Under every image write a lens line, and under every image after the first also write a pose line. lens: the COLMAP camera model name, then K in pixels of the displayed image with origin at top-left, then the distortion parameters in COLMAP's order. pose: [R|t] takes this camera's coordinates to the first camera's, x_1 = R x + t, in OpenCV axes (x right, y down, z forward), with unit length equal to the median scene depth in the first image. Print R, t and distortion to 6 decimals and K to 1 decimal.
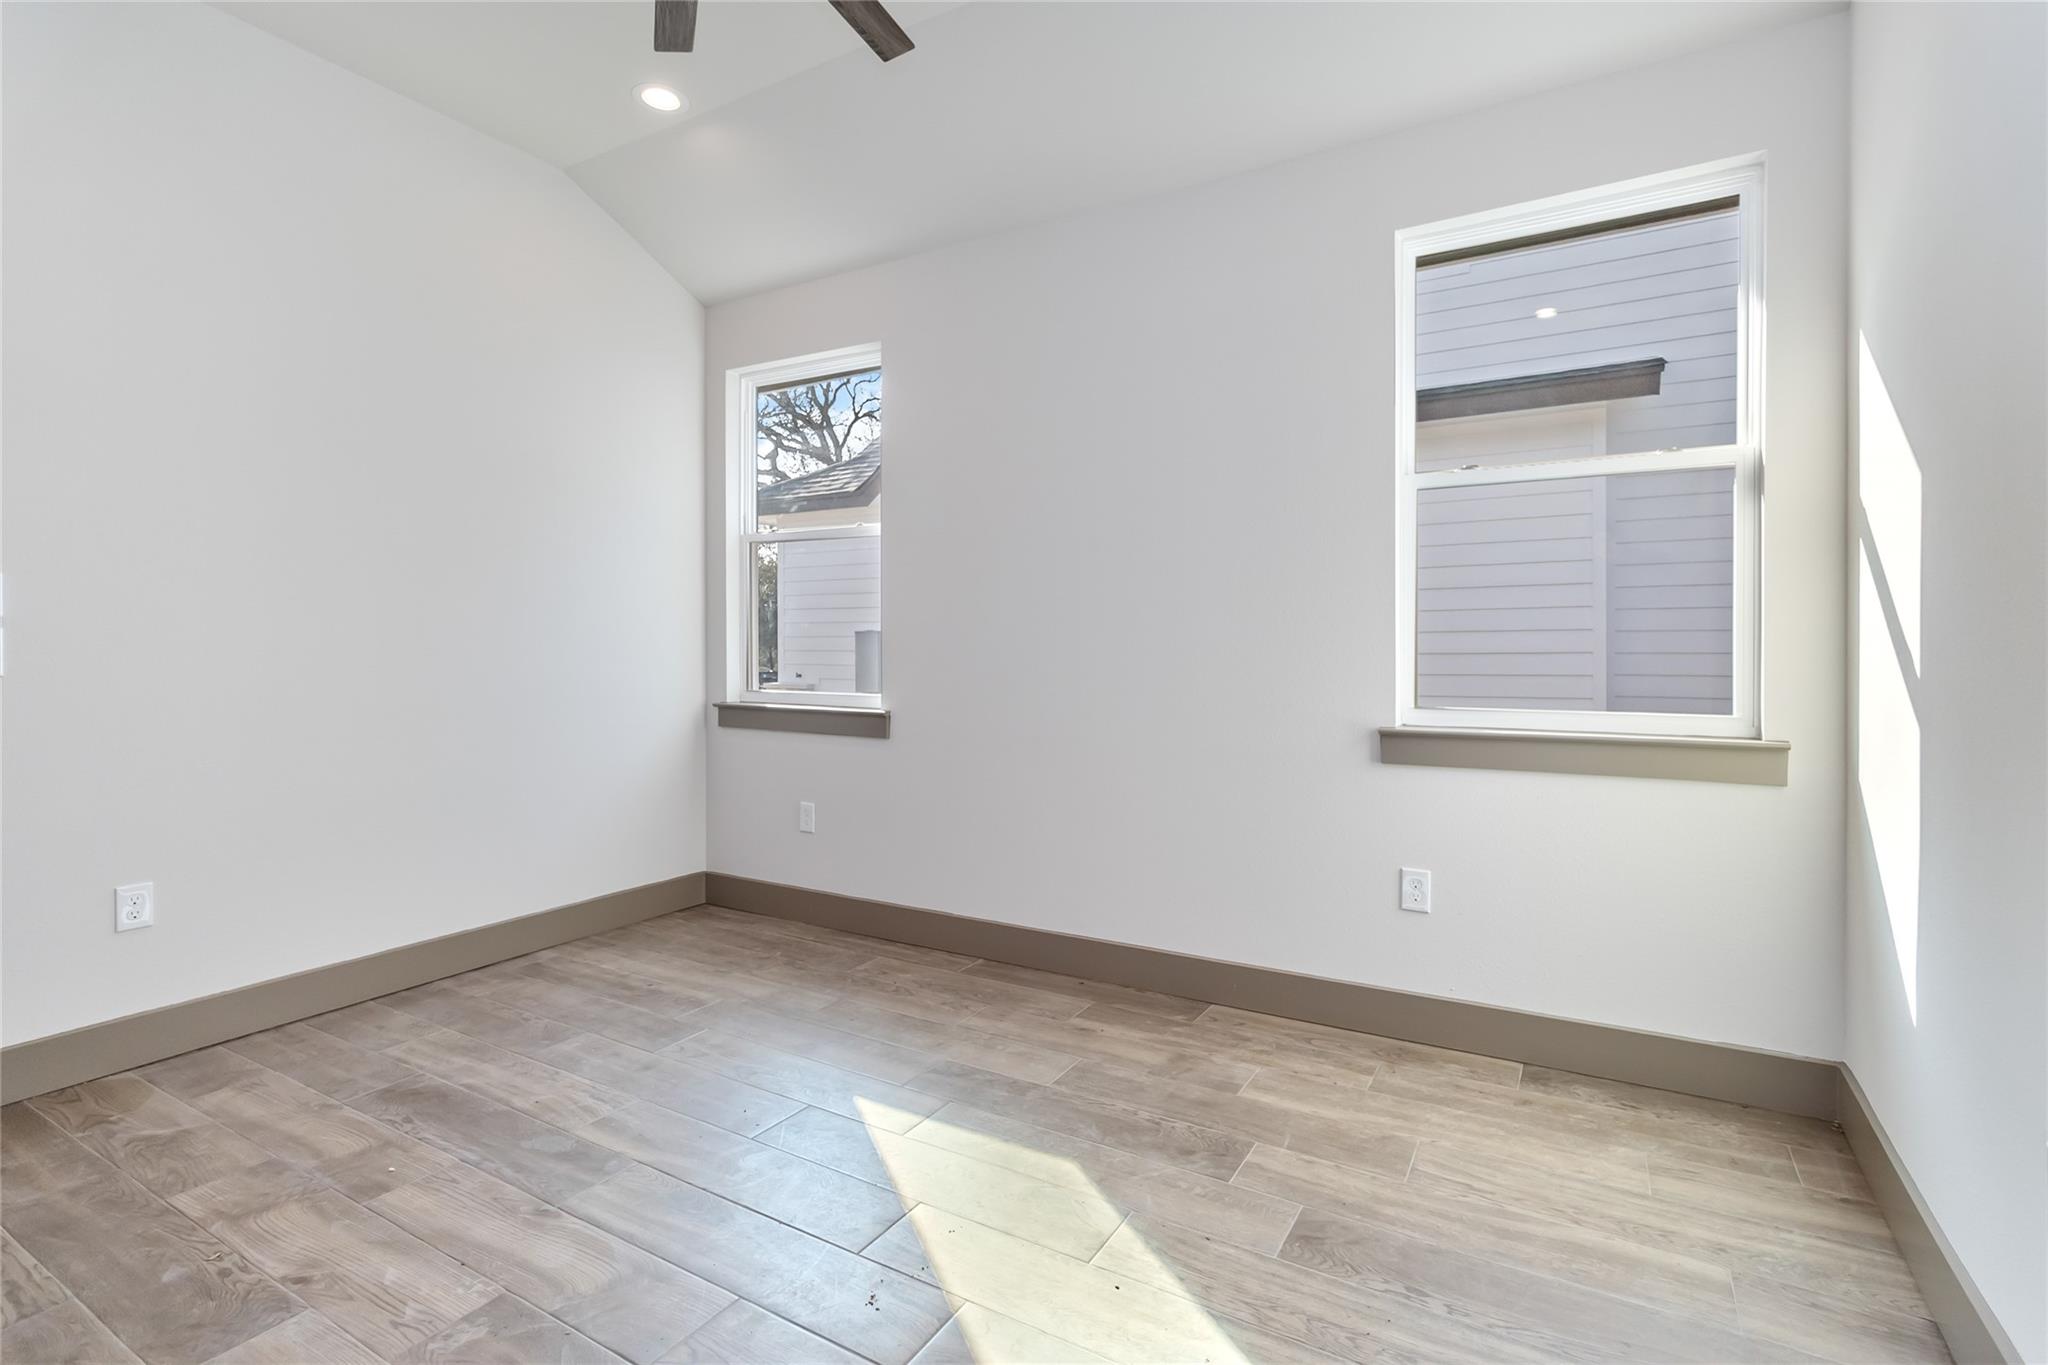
lens RADIAL K [[1000.8, 0, 1028.9], [0, 1000.8, 636.6], [0, 0, 1]] dist [0.001384, 0.000825]
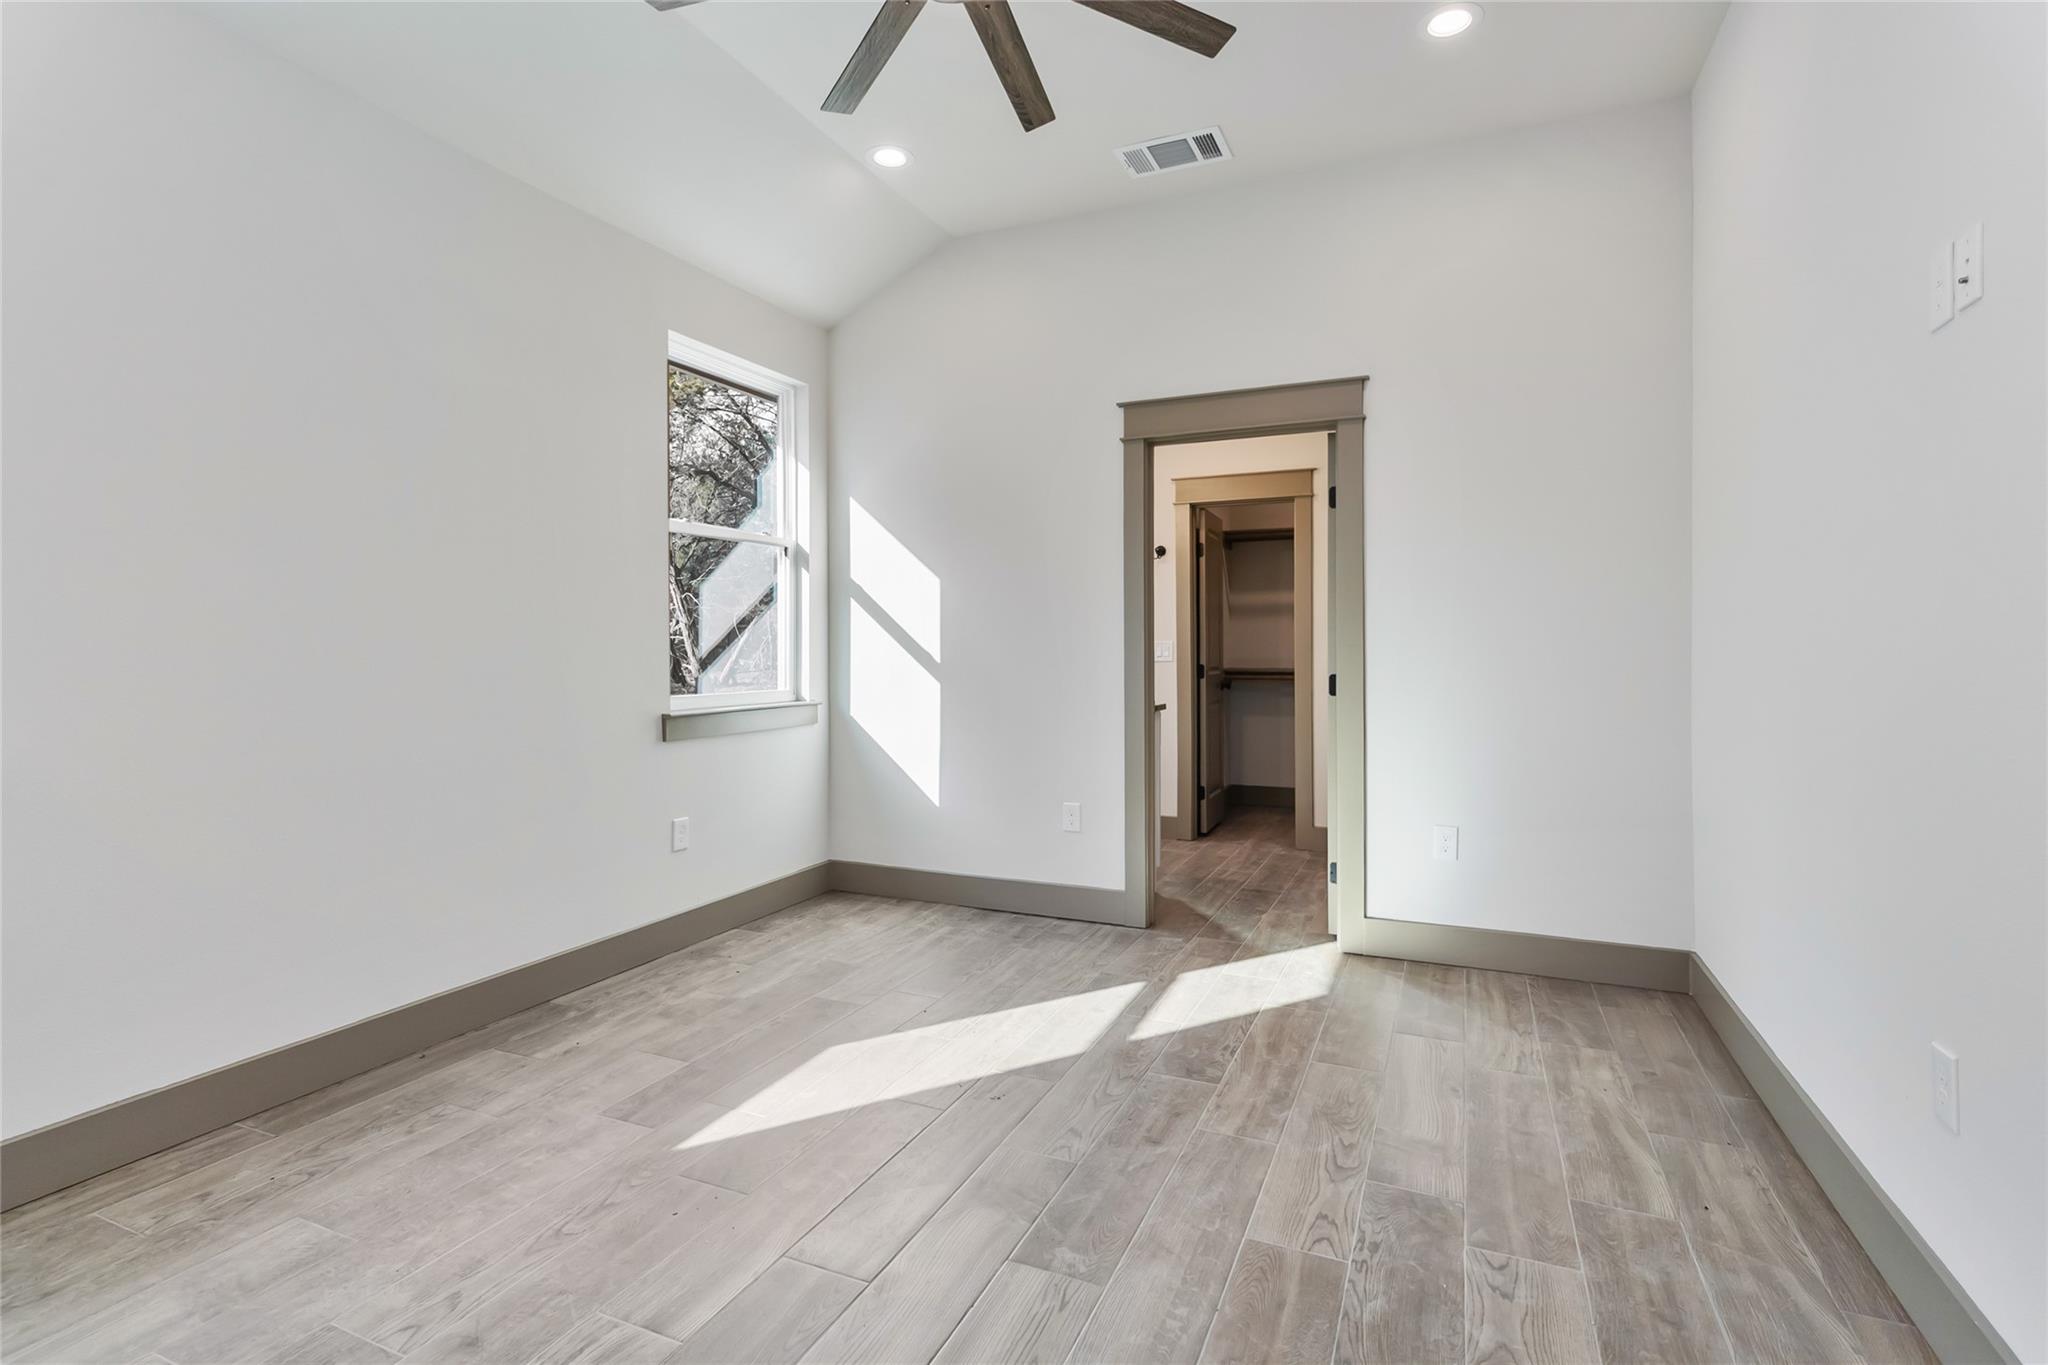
lens RADIAL K [[1000.8, 0, 1028.9], [0, 1000.8, 636.6], [0, 0, 1]] dist [0.001384, 0.000825]
pose [[-0.111141, 0.001900, 0.993803, -0.987890], [0.001677, 0.999997, -0.001724, -0.009042], [-0.993803, 0.001475, -0.111144, 0.678755]]
